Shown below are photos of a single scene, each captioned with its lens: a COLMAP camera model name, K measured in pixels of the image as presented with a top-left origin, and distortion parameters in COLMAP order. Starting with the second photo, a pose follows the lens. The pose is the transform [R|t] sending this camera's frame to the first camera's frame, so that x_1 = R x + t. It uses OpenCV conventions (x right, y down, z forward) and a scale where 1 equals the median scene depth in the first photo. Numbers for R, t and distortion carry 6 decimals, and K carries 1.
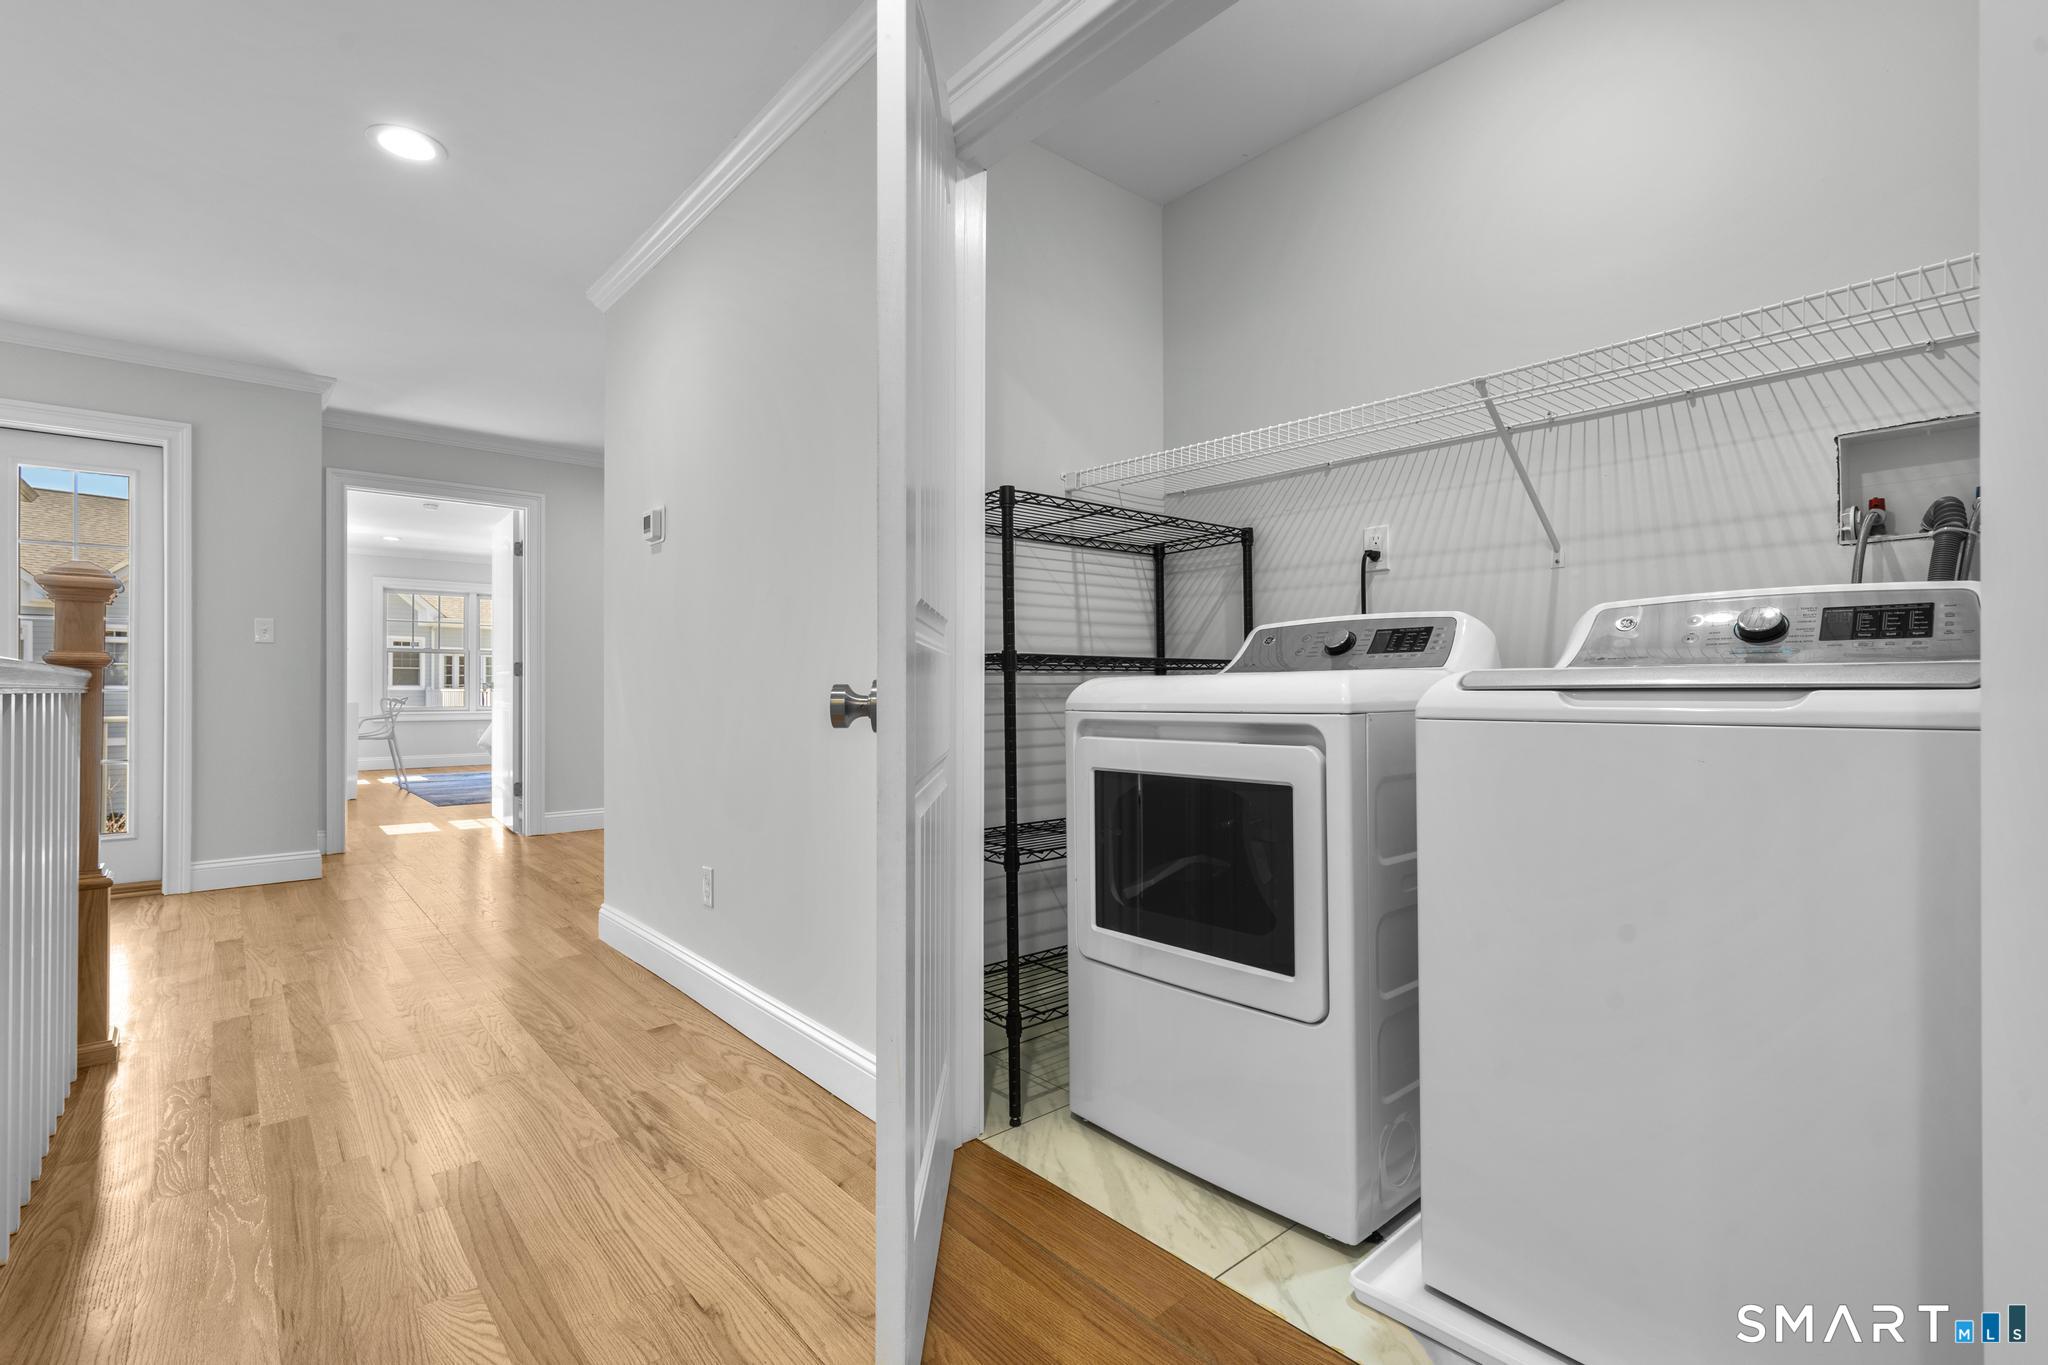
lens RADIAL K [[927.4, 0, 1007.7], [0, 927.4, 683.8], [0, 0, 1]] dist [0.002298, -0.000393]
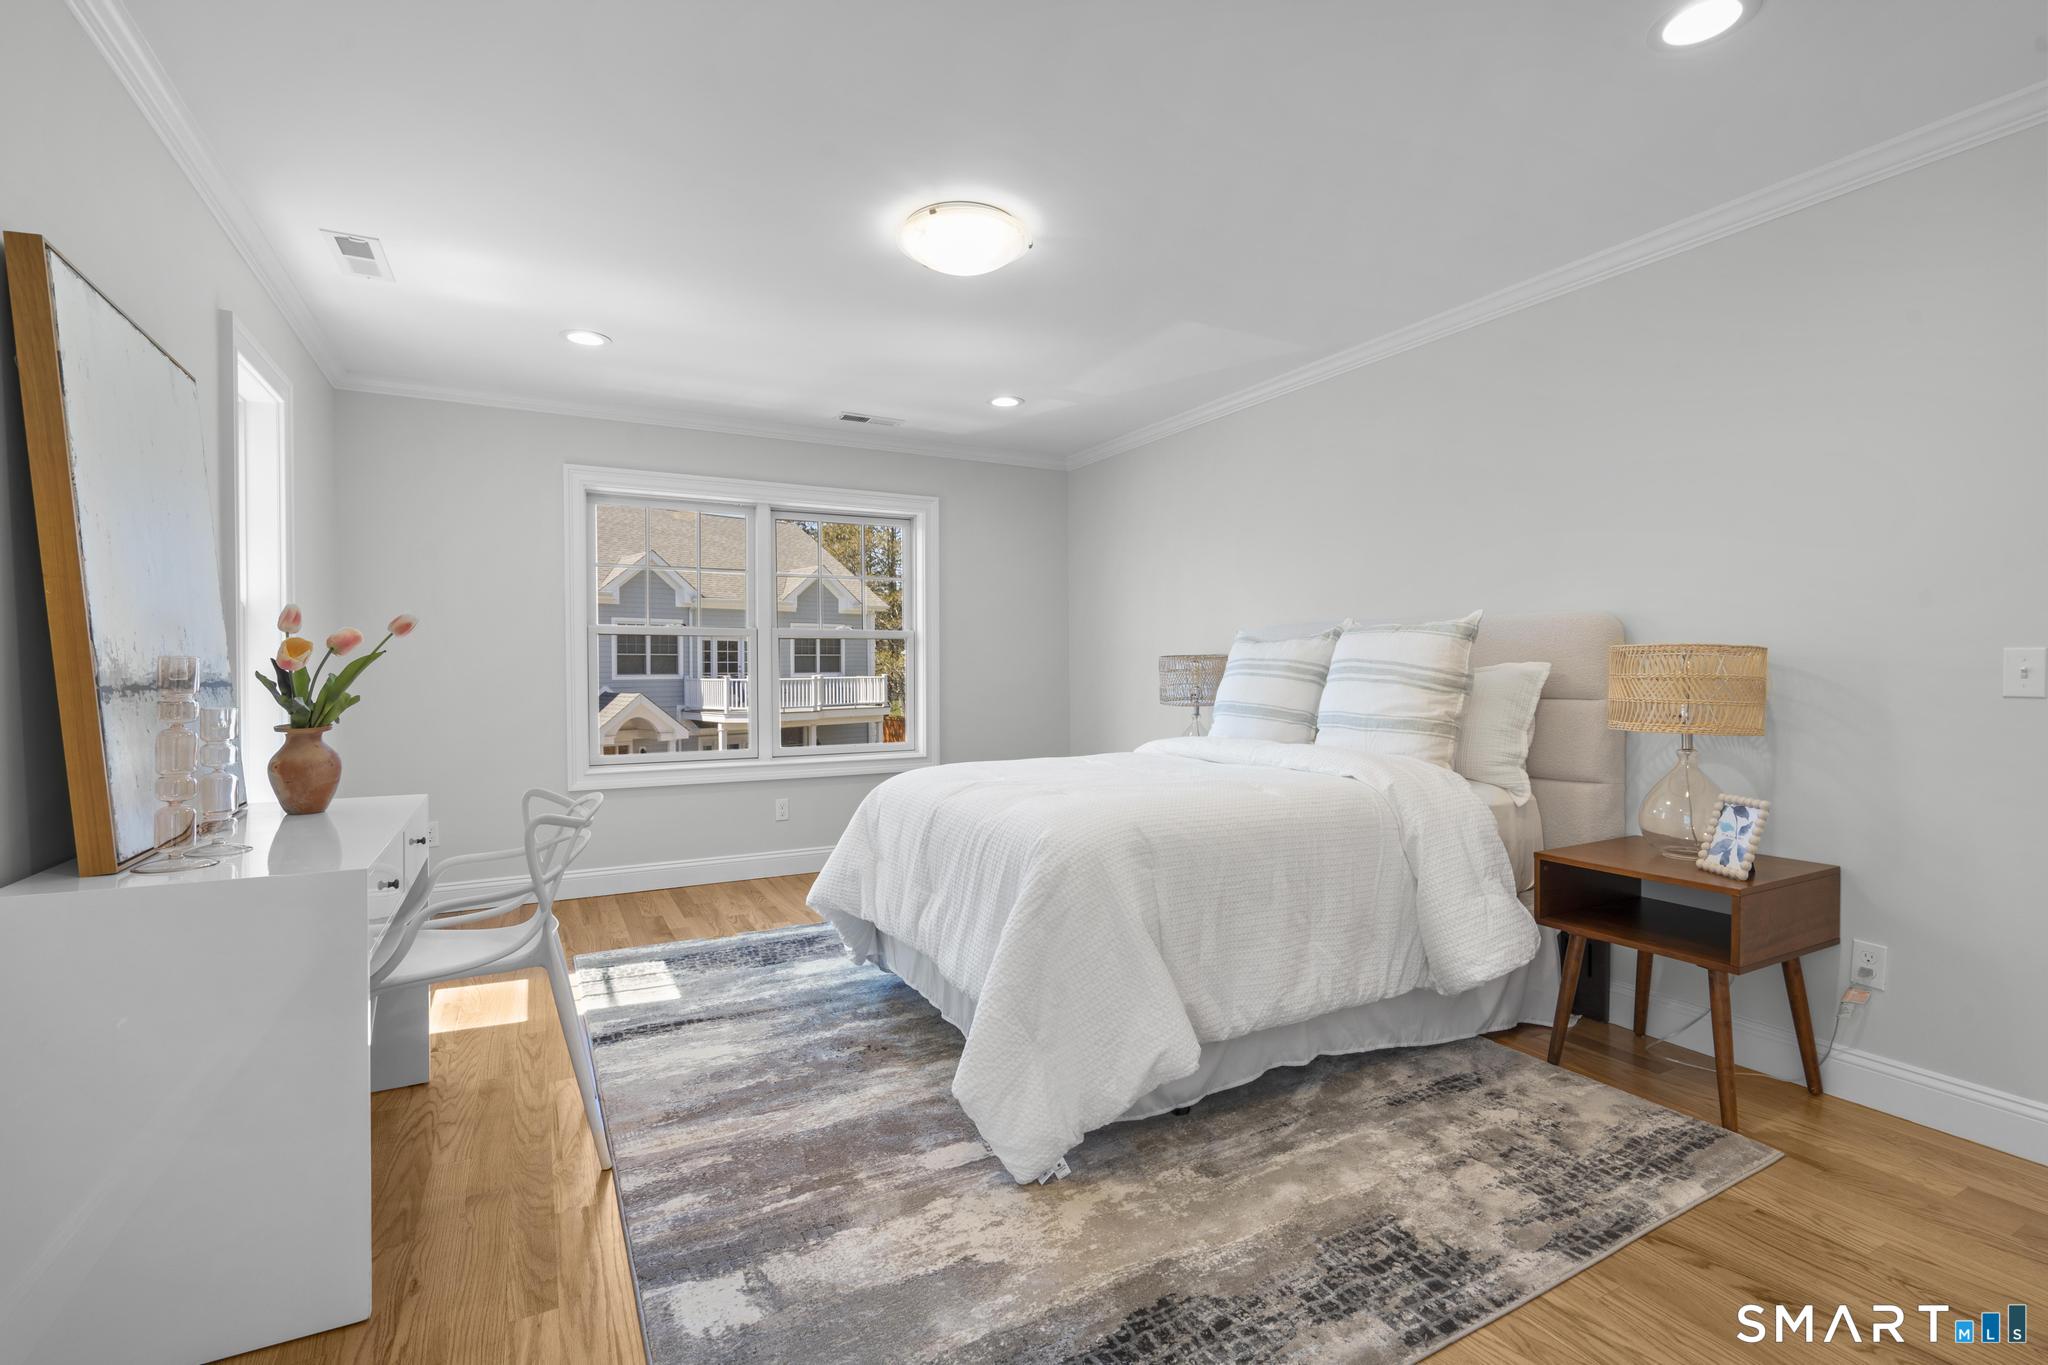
lens RADIAL K [[927.4, 0, 1018.5], [0, 927.4, 674.1], [0, 0, 1]] dist [0.002298, -0.000393]
pose [[0.976759, -0.003864, -0.214307, -0.388212], [0.006431, 0.999916, 0.011284, -0.019143], [0.214246, -0.012400, 0.976701, 0.630594]]
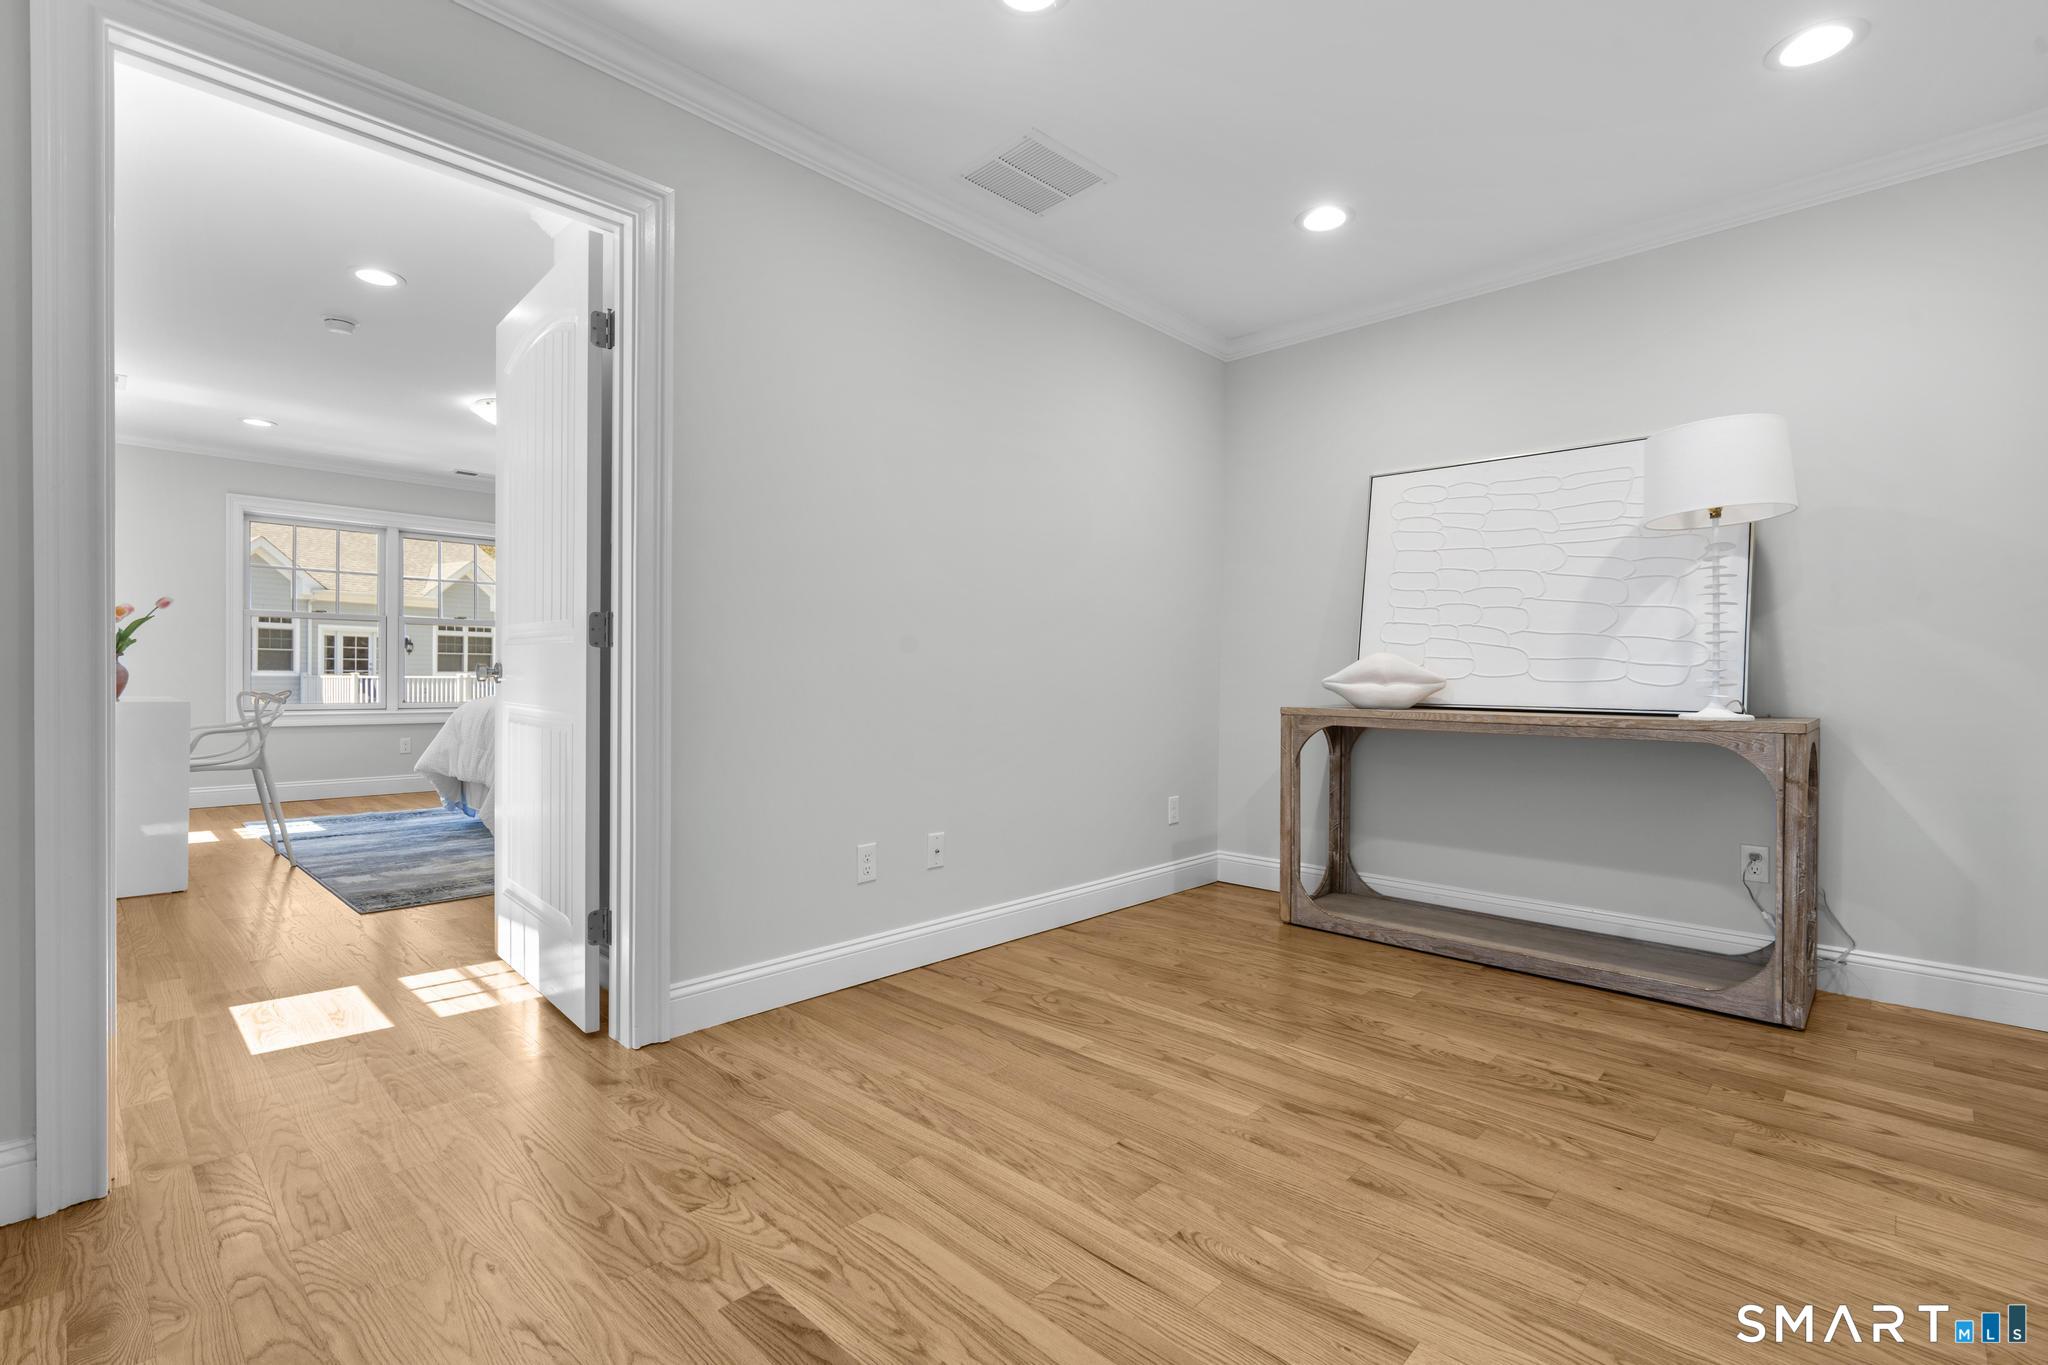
lens RADIAL K [[927.4, 0, 1022.0], [0, 927.4, 679.1], [0, 0, 1]] dist [0.002298, -0.000393]
pose [[0.994565, 0.005569, 0.103972, -0.227396], [-0.006178, 0.999966, 0.005541, 0.001761], [-0.103937, -0.006153, 0.994565, 0.340315]]
